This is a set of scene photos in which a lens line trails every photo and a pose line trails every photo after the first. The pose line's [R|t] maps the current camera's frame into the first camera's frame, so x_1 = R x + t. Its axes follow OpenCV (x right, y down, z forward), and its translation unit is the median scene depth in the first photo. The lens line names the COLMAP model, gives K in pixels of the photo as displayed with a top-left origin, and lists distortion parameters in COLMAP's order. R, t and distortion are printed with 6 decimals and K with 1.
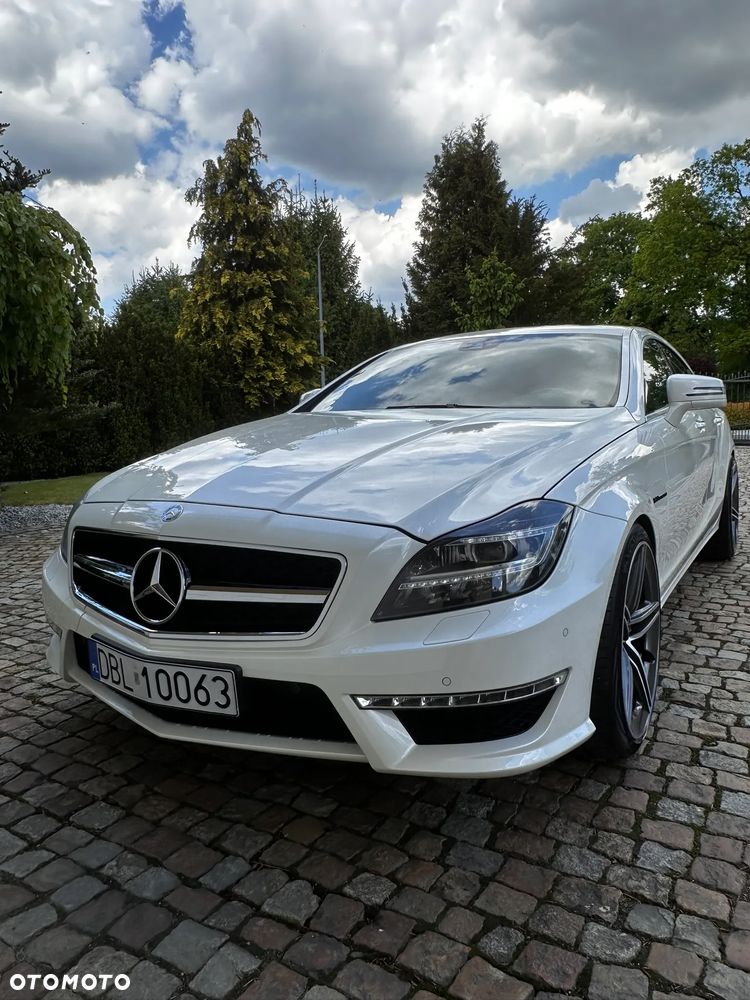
lens RADIAL K [[702.7, 0, 376.5], [0, 702.7, 497.1], [0, 0, 1]] dist [-0.006108, -0.002786]
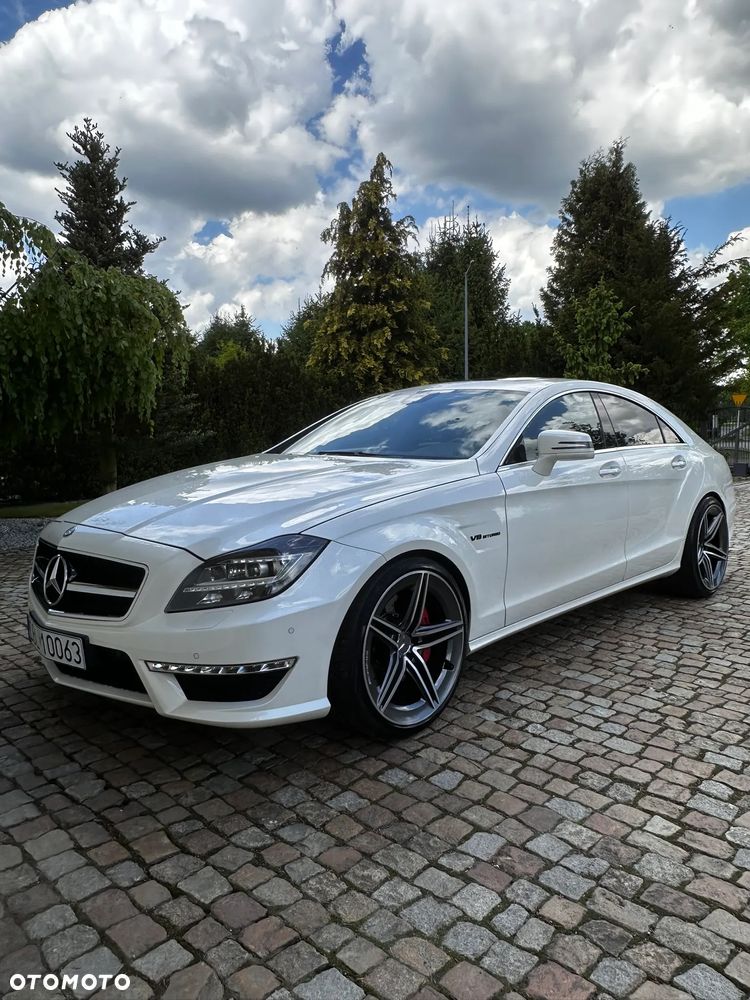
lens RADIAL K [[702.7, 0, 376.5], [0, 702.7, 497.1], [0, 0, 1]] dist [-0.006108, -0.002786]
pose [[0.974382, 0.034321, -0.222265, 0.496389], [-0.040178, 0.998953, -0.021884, -0.033162], [0.221281, 0.030254, 0.974741, -0.227745]]
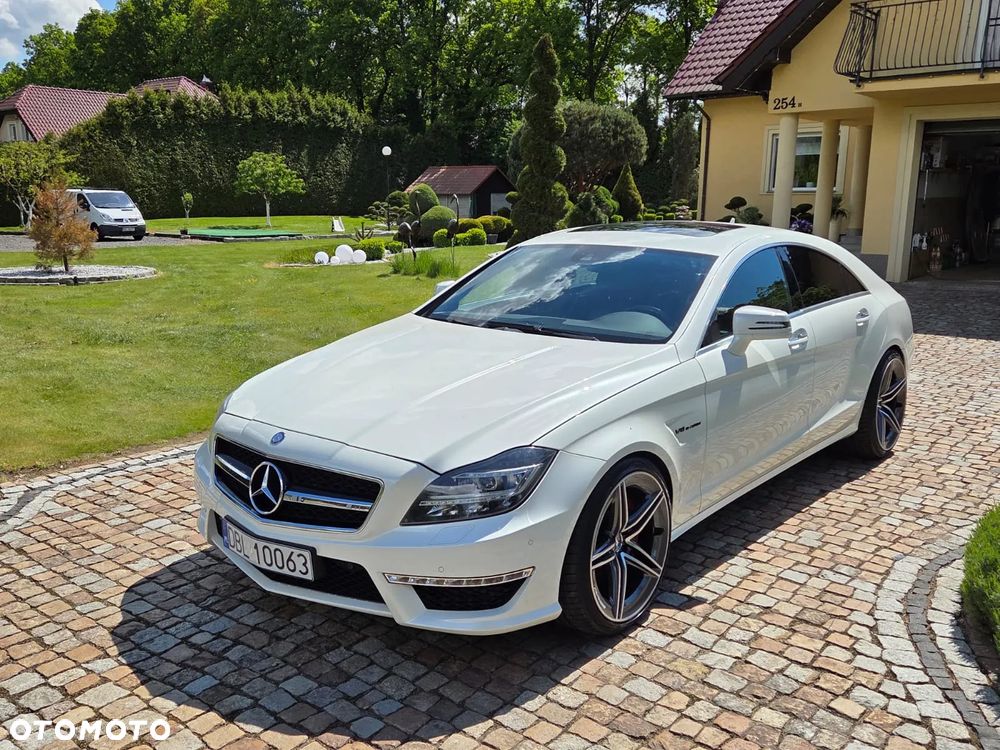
lens RADIAL K [[913.2, 0, 500.0], [0, 913.2, 375.0], [0, 0, 1]] dist [0.003894, 0.000378]
pose [[0.990268, 0.049534, -0.130057, 0.291469], [-0.039749, 0.996255, 0.076790, -0.197457], [0.133374, -0.070873, 0.988528, -0.571928]]
